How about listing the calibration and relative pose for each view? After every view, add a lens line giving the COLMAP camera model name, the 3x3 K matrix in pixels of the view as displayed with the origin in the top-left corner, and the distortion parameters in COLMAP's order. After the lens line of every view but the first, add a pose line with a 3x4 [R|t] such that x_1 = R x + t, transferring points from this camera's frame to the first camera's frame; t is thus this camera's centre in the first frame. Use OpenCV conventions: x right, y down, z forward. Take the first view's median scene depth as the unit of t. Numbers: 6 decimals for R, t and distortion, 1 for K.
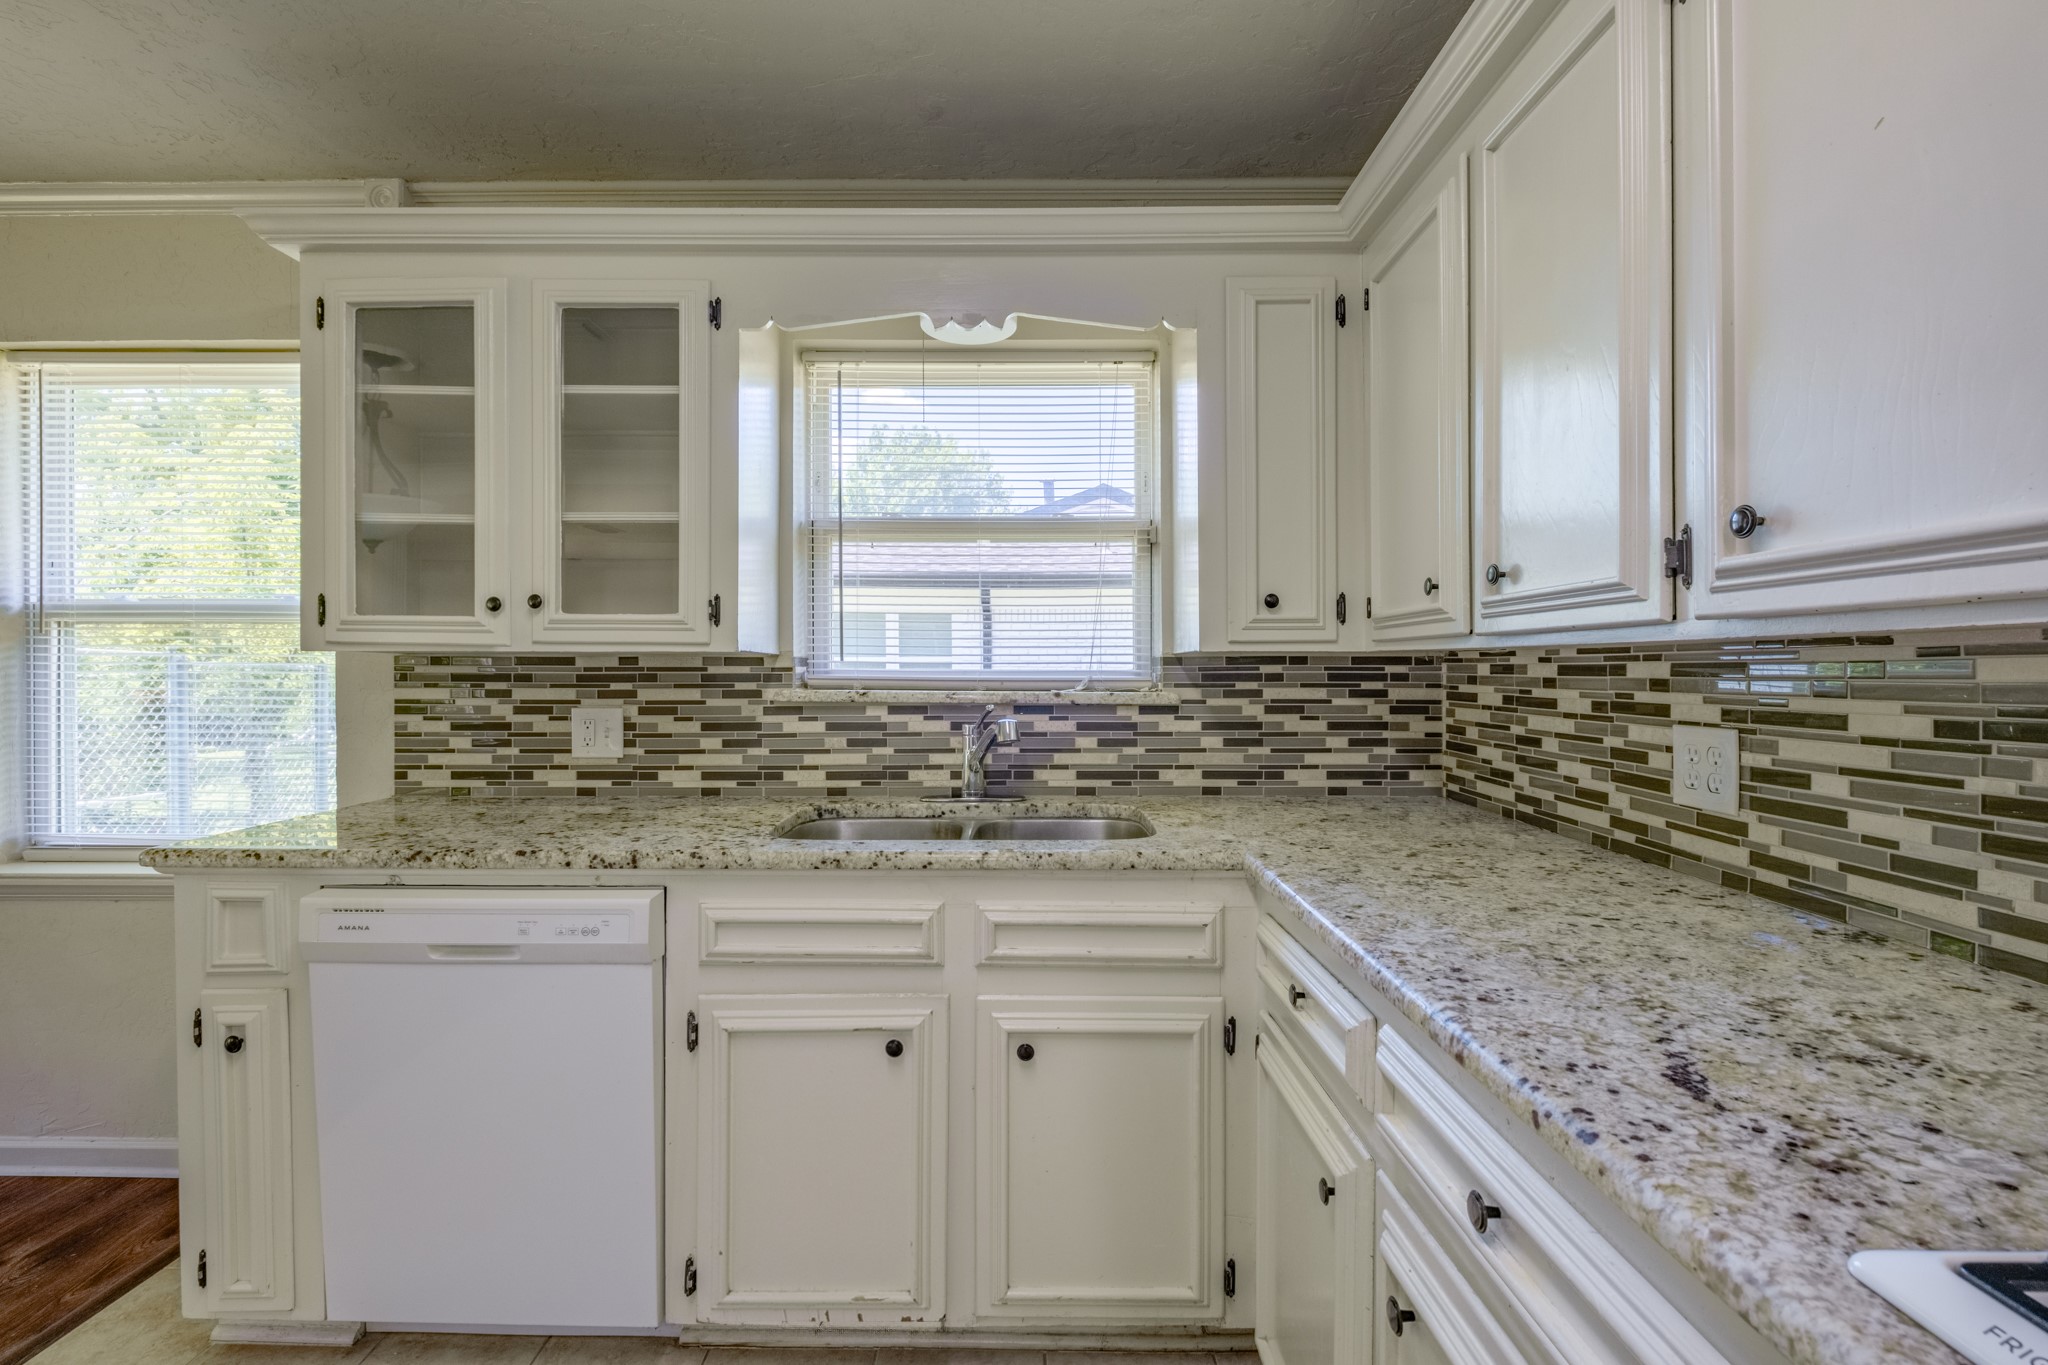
lens RADIAL K [[900.6, 0, 1015.9], [0, 900.6, 677.2], [0, 0, 1]] dist [-0.000580, -0.000642]
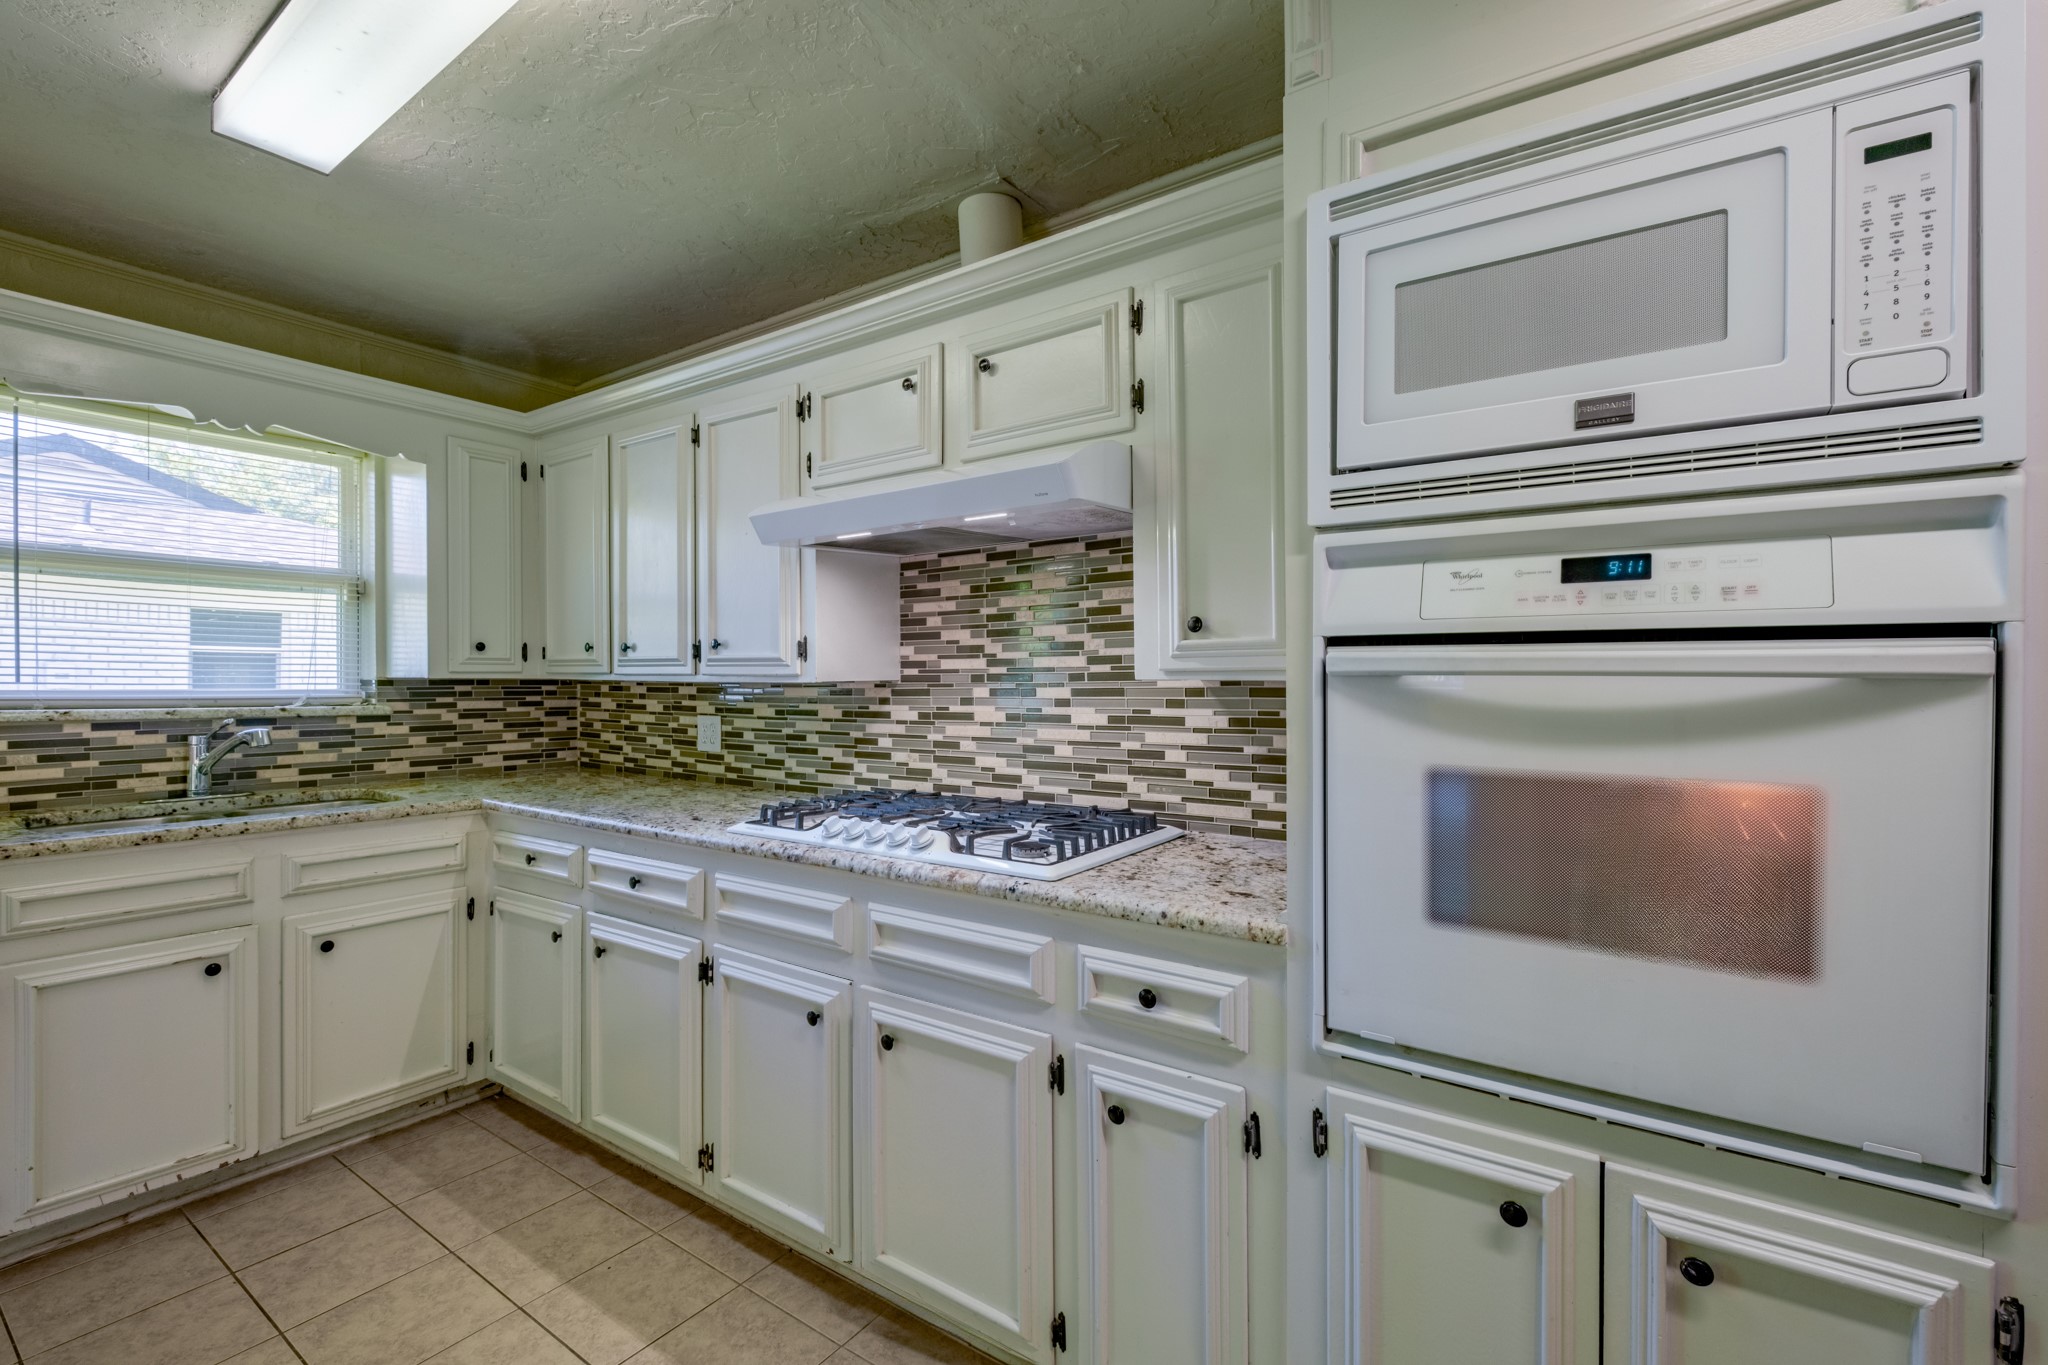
lens RADIAL K [[889.8, 0, 1023.8], [0, 889.8, 680.1], [0, 0, 1]] dist [-0.002778, -0.000381]
pose [[0.564144, 0.001895, 0.825674, -0.438572], [0.002351, 0.999990, -0.003901, -0.016316], [-0.825673, 0.004142, 0.564134, -0.631019]]
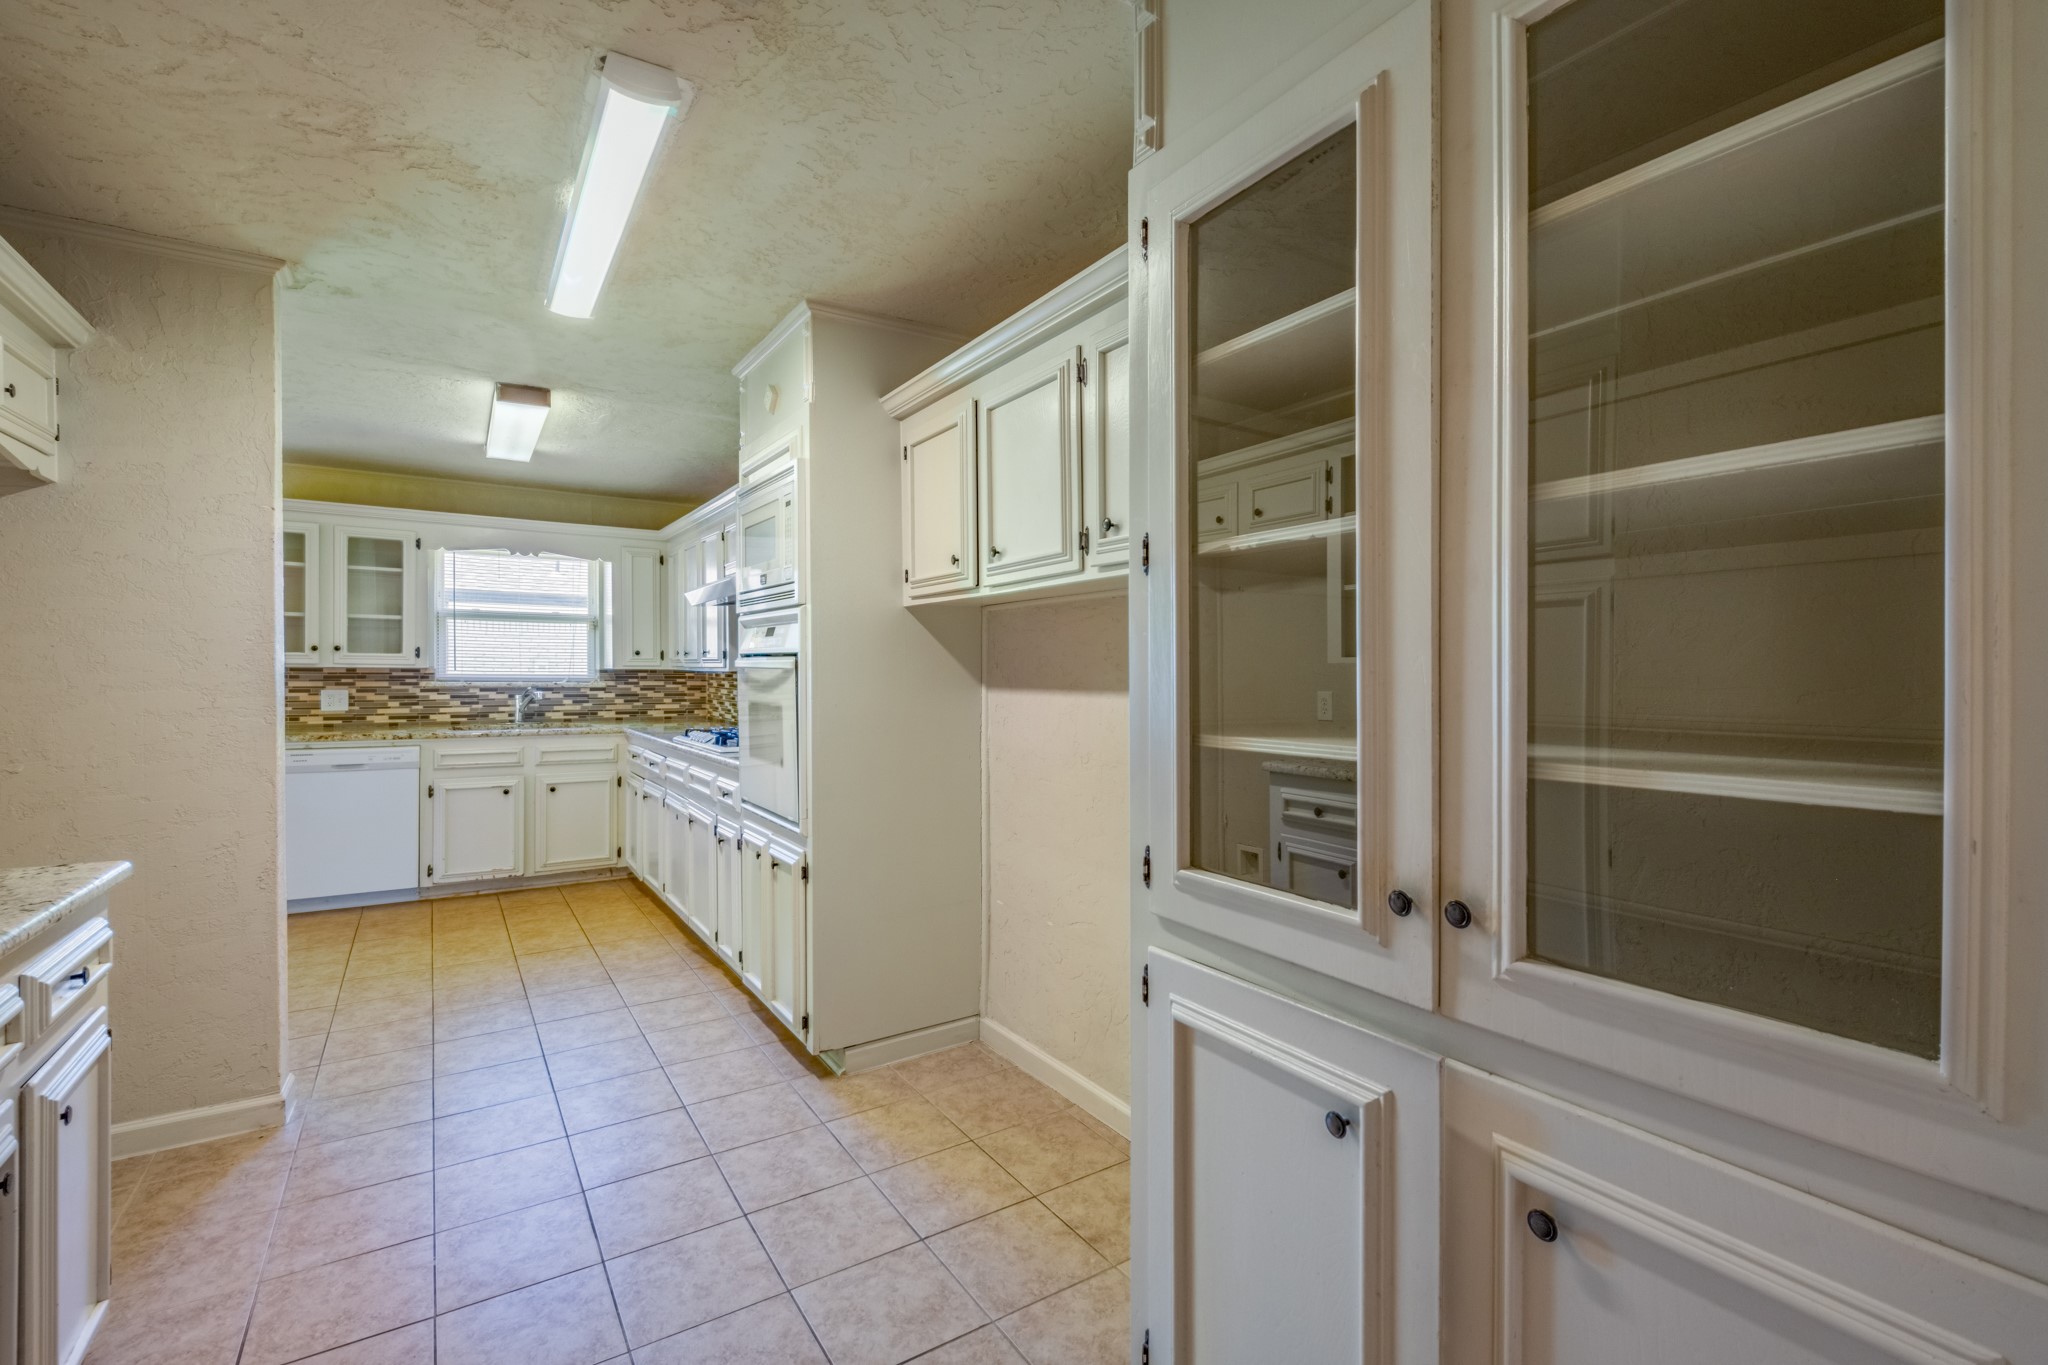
lens RADIAL K [[904.1, 0, 1024.0], [0, 904.1, 682.5], [0, 0, 1]] dist [0.019589, -0.000214]
pose [[0.832950, -0.000840, 0.553348, -0.313106], [-0.003486, 0.999971, 0.006765, -0.007947], [-0.553337, -0.007564, 0.832923, -2.180130]]
